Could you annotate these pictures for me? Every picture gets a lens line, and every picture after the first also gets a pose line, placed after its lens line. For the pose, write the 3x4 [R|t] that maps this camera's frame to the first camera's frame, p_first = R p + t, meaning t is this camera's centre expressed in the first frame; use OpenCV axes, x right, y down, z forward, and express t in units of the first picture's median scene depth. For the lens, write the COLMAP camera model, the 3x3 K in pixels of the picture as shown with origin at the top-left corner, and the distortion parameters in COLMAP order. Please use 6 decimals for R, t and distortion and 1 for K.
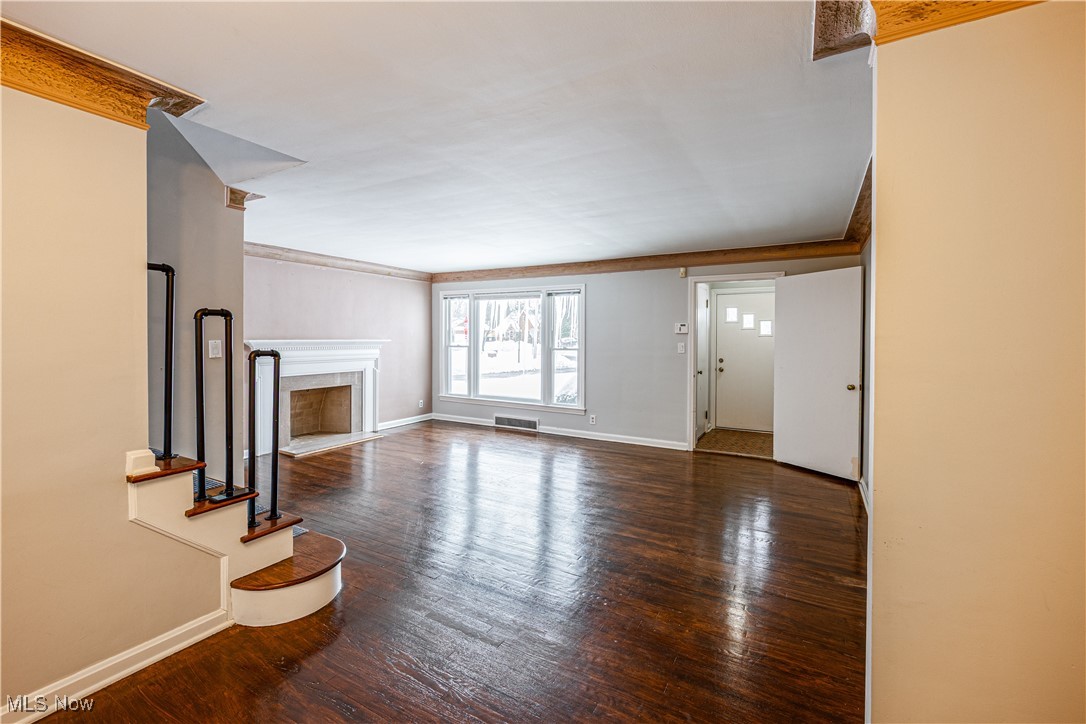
lens RADIAL K [[447.9, 0, 550.2], [0, 447.9, 348.0], [0, 0, 1]] dist [-0.000724, -0.000047]
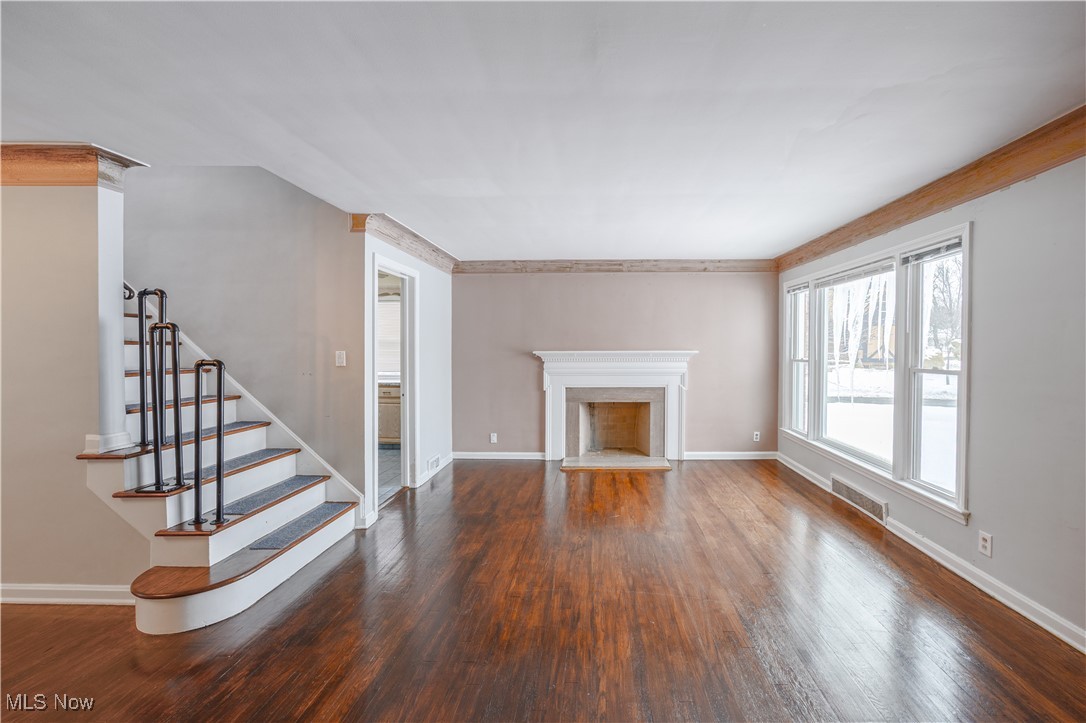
lens RADIAL K [[449.6, 0, 603.1], [0, 449.6, 357.2], [0, 0, 1]] dist [-0.000930, -0.000123]
pose [[0.499332, 0.012131, -0.866326, 0.267053], [-0.017236, 0.999843, 0.004066, -0.008038], [0.866239, 0.012901, 0.499463, 0.461162]]
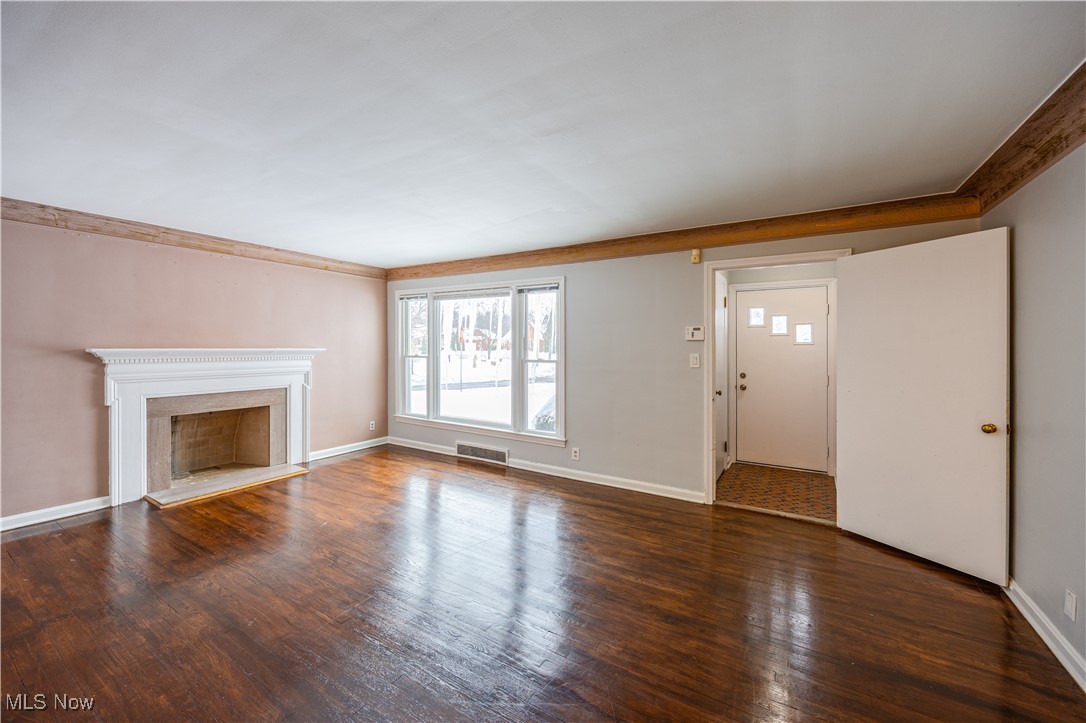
lens RADIAL K [[424.9, 0, 535.6], [0, 424.9, 345.3], [0, 0, 1]] dist [-0.001532, 0.000010]
pose [[0.999107, 0.000490, -0.042260, 0.055514], [-0.001612, 0.999647, -0.026513, -0.004915], [0.042232, 0.026557, 0.998755, 0.258436]]
